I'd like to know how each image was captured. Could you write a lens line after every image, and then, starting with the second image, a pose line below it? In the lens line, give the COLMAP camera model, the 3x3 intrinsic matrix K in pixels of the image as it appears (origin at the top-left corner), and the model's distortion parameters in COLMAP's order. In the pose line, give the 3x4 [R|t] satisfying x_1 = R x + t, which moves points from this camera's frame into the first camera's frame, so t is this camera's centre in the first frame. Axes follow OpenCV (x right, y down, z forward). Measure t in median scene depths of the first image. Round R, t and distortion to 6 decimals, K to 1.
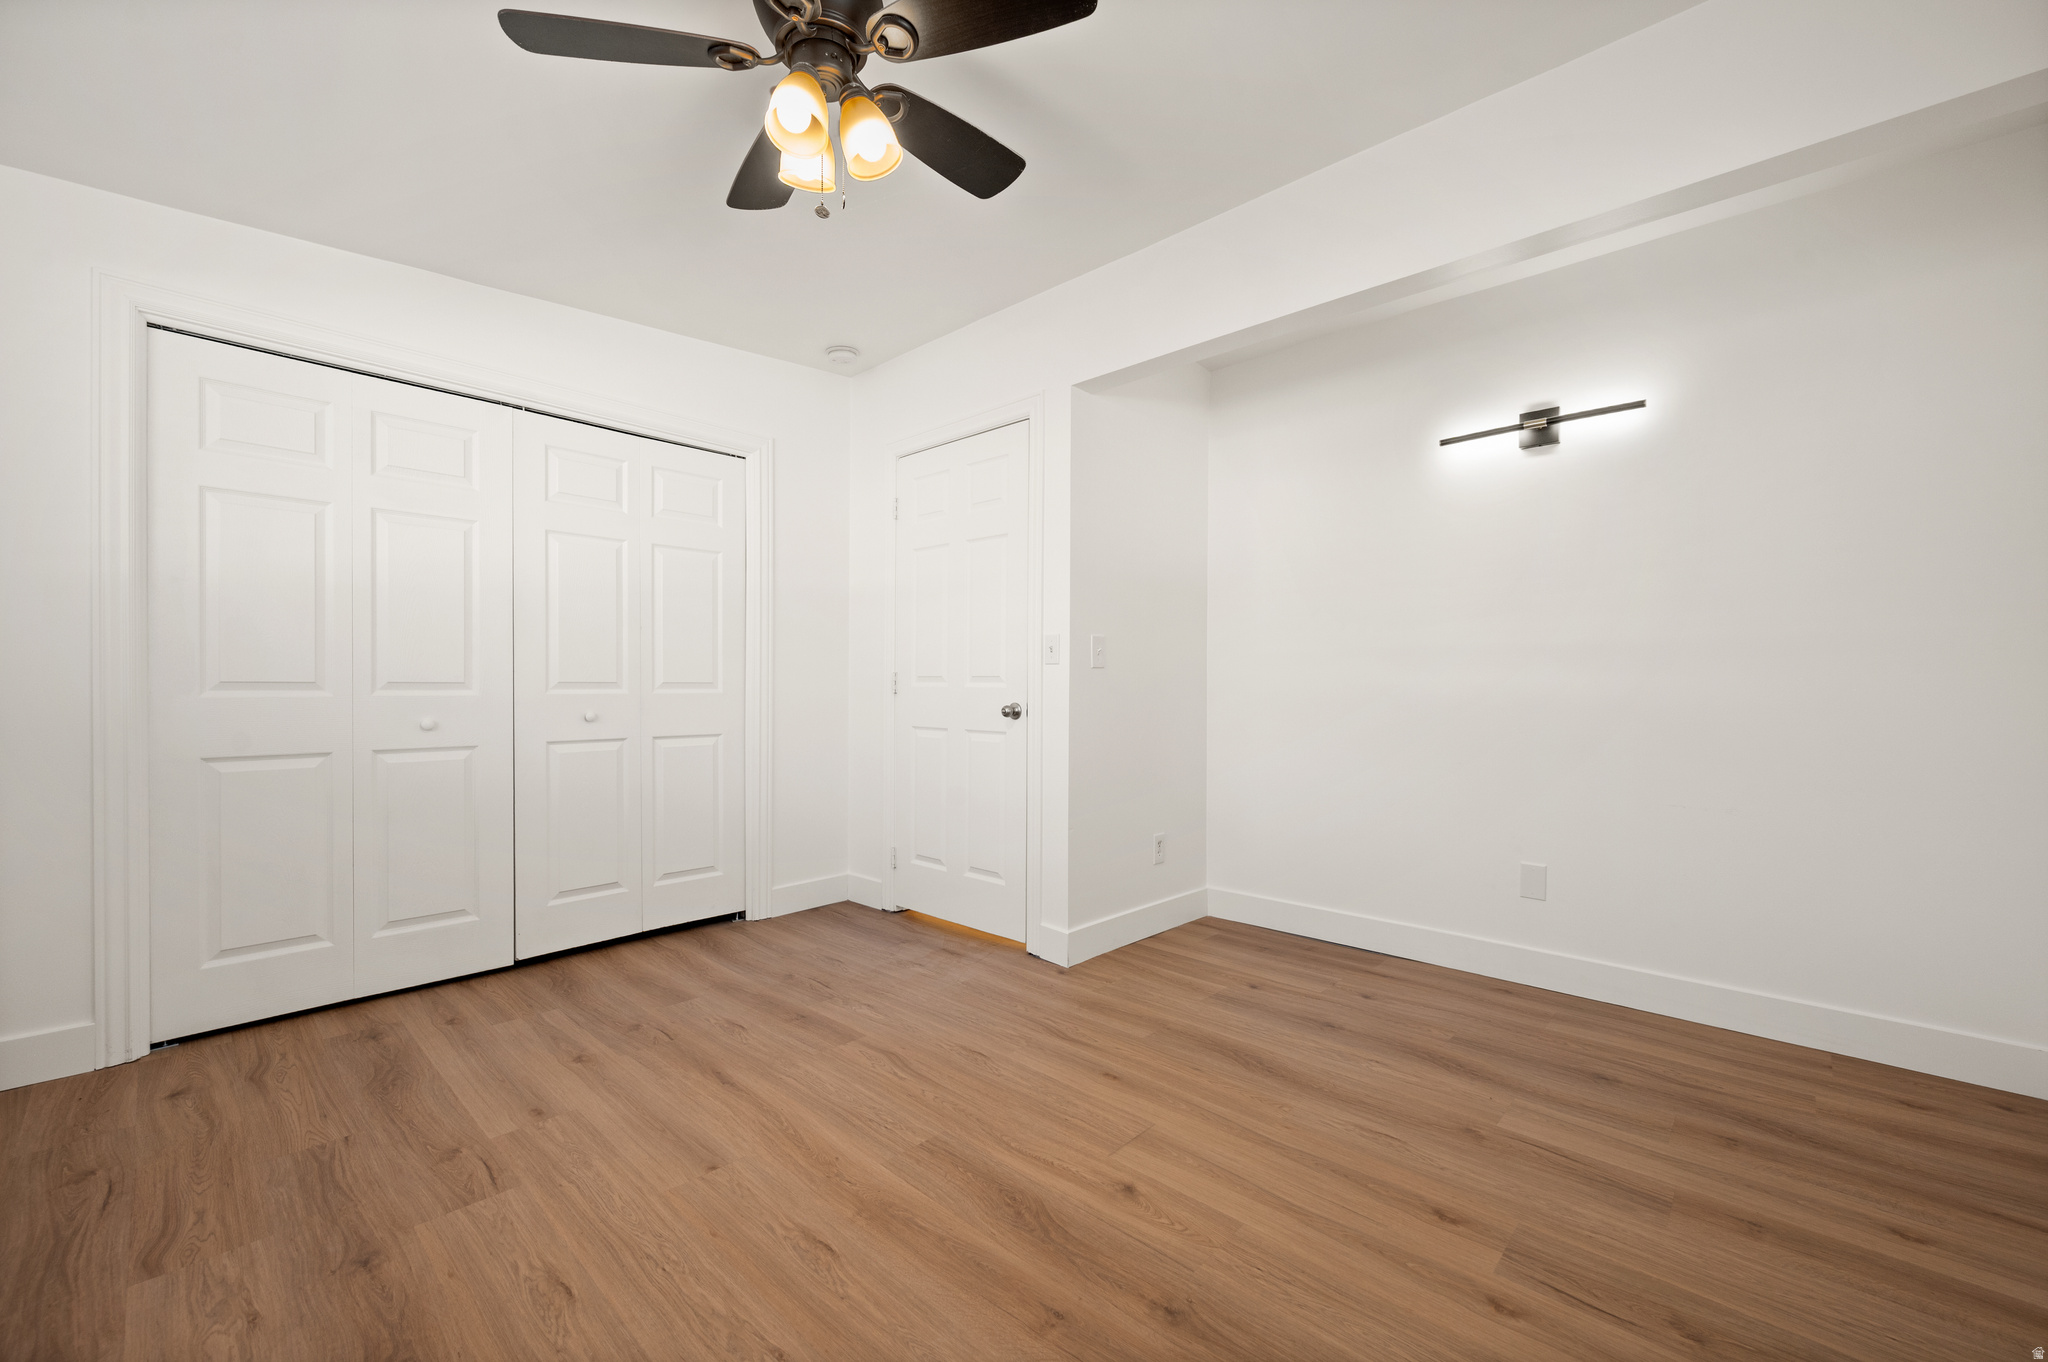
lens RADIAL K [[823.3, 0, 1029.7], [0, 823.3, 694.3], [0, 0, 1]] dist [-0.002449, 0.000345]
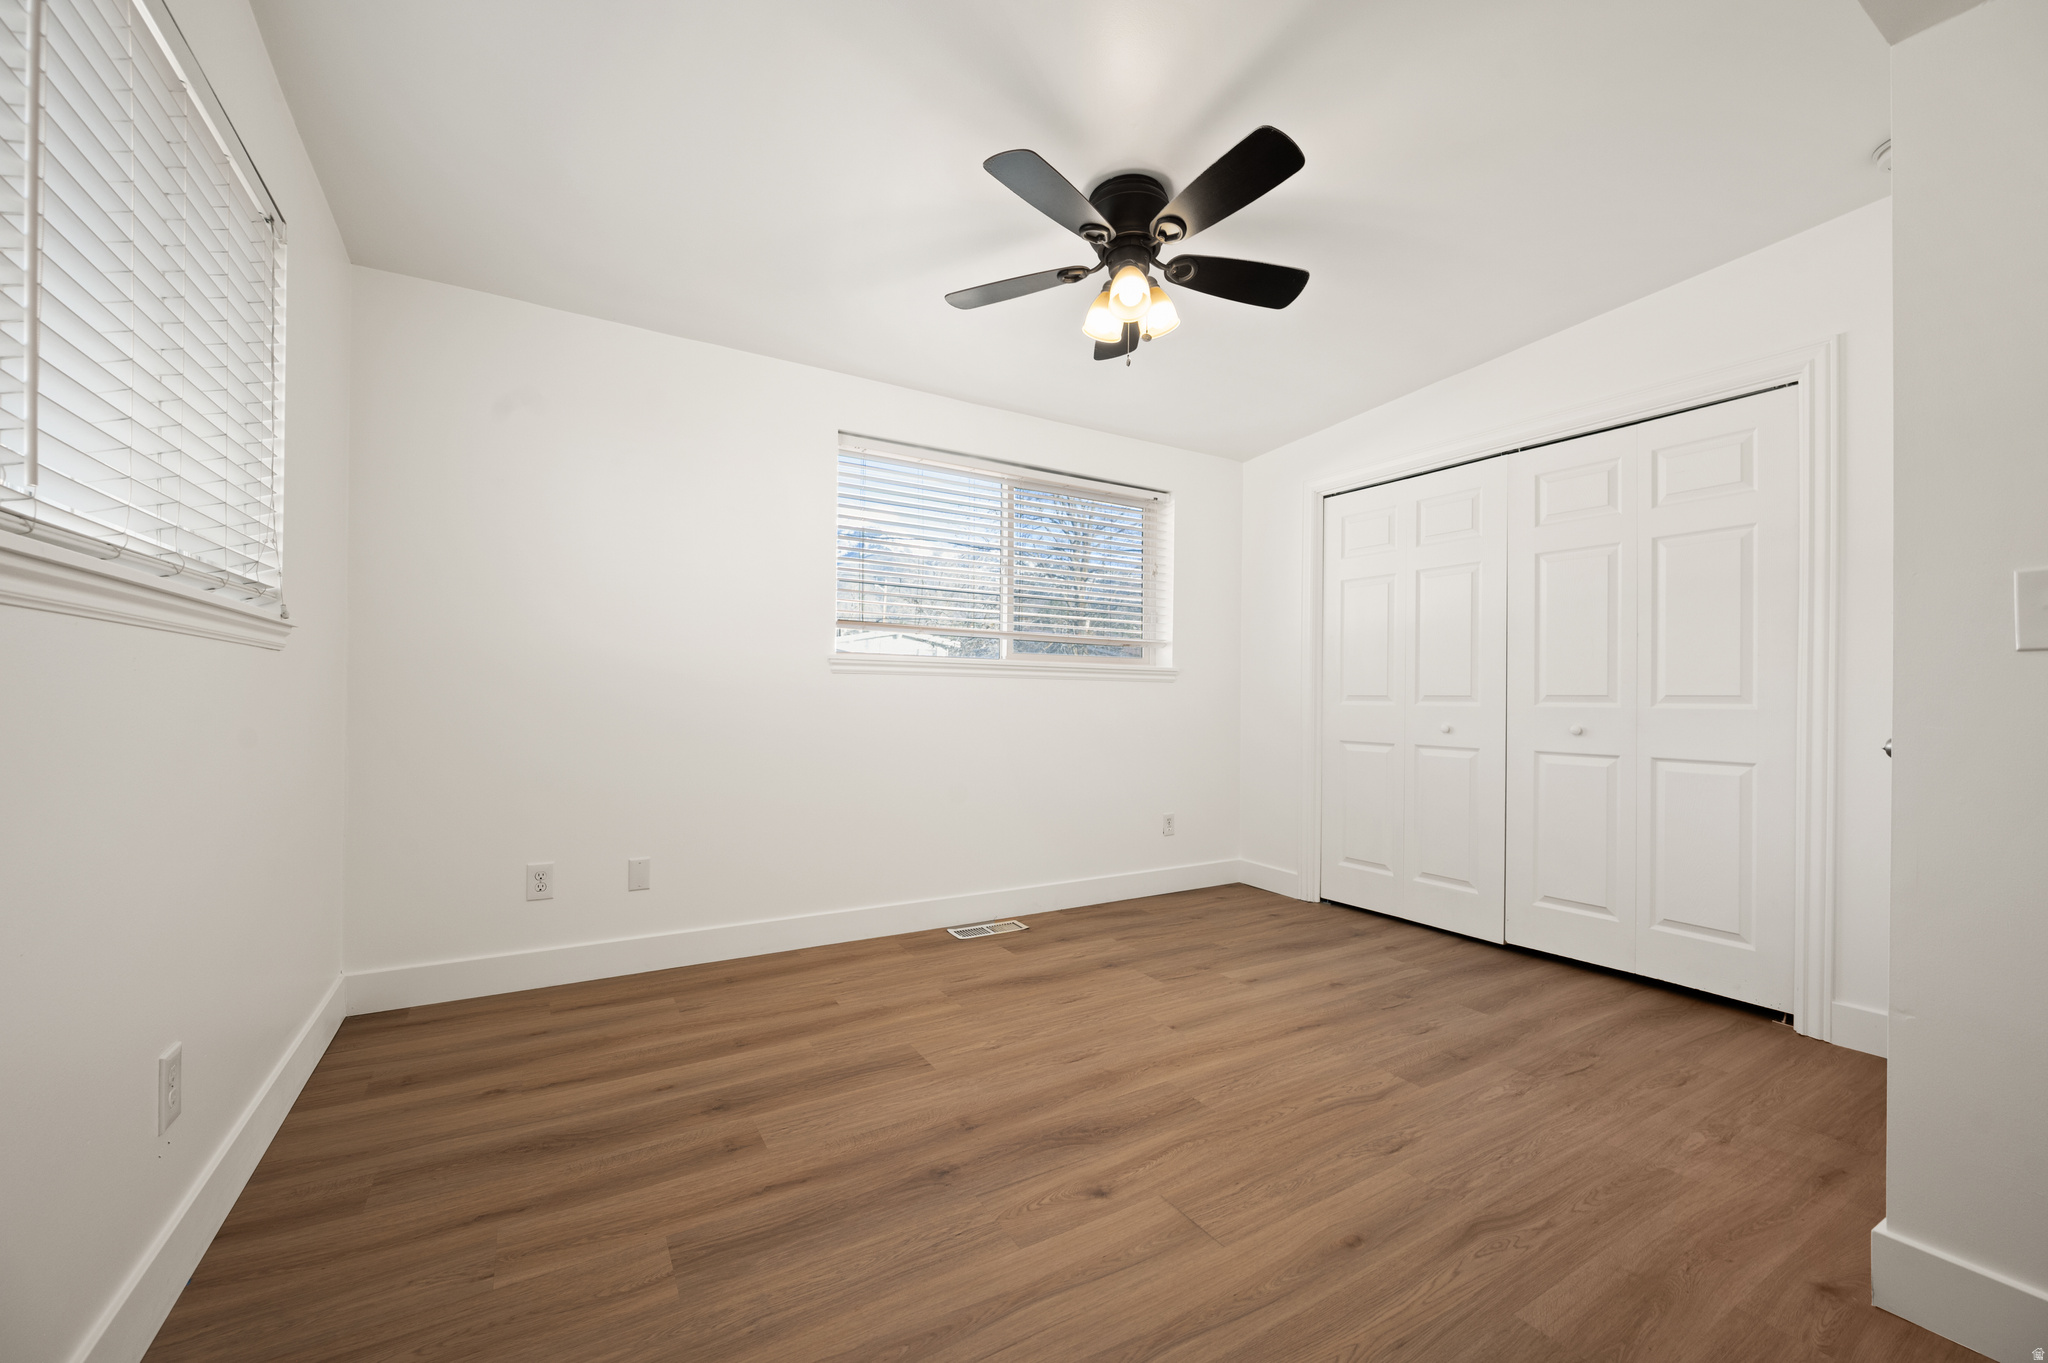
lens RADIAL K [[823.3, 0, 1029.2], [0, 823.3, 686.6], [0, 0, 1]] dist [-0.002449, 0.000345]
pose [[-0.284936, -0.018250, -0.958373, 0.802641], [-0.018396, 0.999739, -0.013568, 0.001141], [0.958370, 0.013764, -0.285197, 0.861149]]
